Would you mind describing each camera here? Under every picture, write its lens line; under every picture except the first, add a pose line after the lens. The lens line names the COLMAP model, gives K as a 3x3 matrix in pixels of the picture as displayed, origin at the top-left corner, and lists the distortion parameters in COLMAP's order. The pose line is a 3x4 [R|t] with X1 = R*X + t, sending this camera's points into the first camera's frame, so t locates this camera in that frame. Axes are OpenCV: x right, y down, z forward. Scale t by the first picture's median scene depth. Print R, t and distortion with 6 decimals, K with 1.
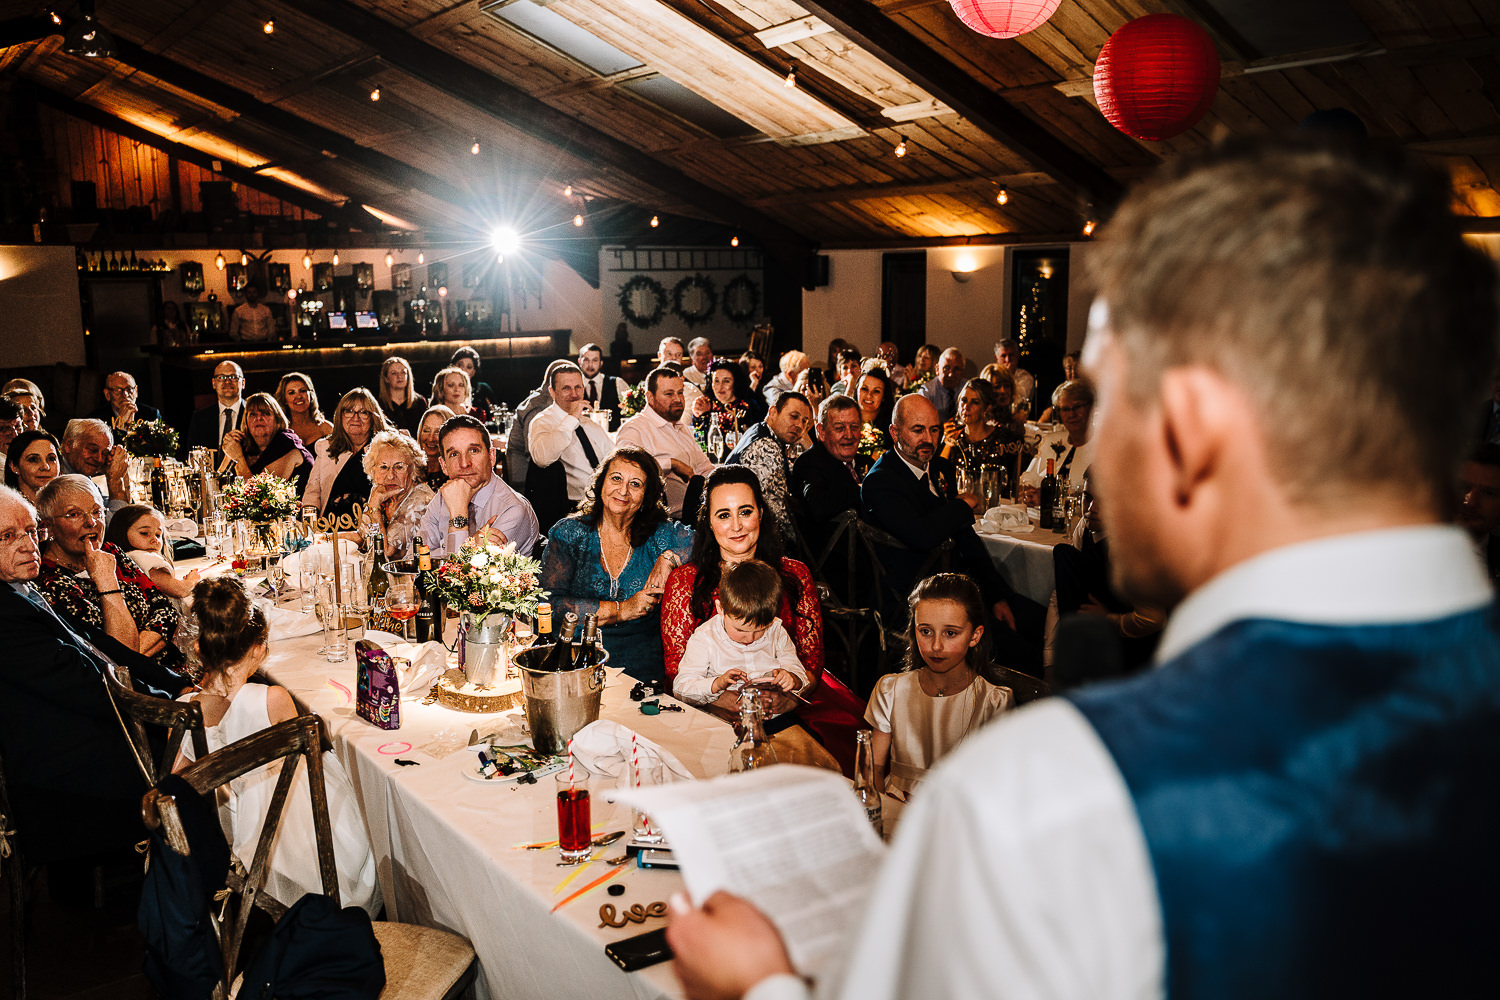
lens RADIAL K [[1285.9, 0, 750.0], [0, 1285.9, 500.0], [0, 0, 1]] dist [-0.003303, 0.000131]
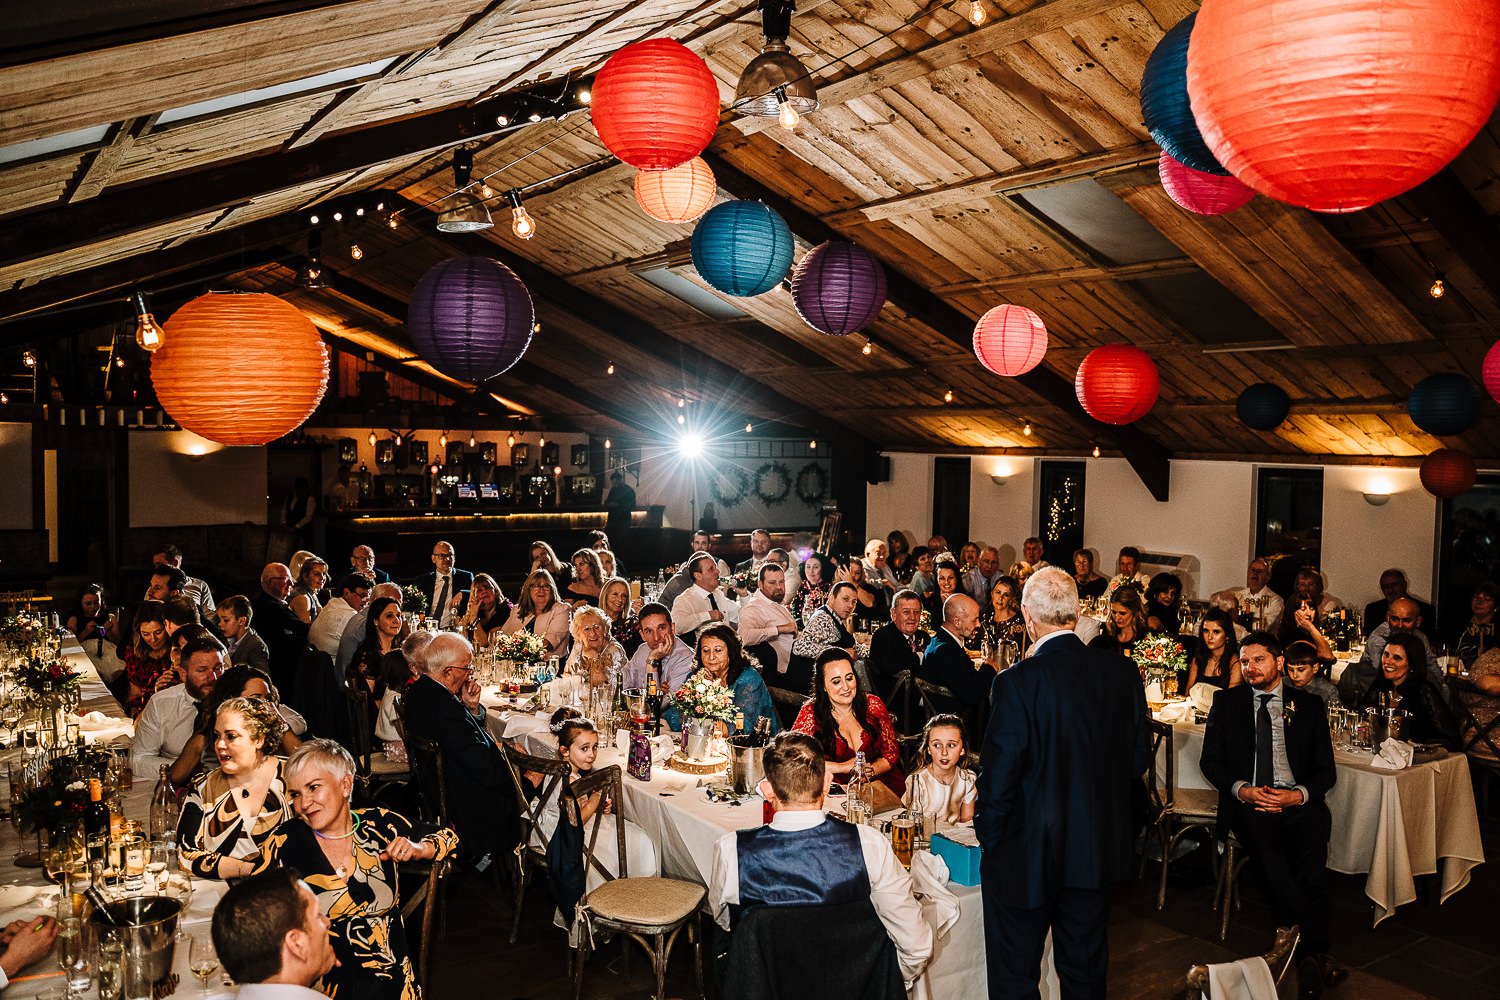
lens RADIAL K [[1276.4, 0, 750.0], [0, 1276.4, 500.0], [0, 0, 1]] dist [-0.135668, 0.252656]
pose [[0.998588, 0.031182, -0.043012, -0.017129], [-0.036236, 0.991840, -0.122230, 0.000260], [0.038849, 0.123616, 0.991569, -0.182063]]
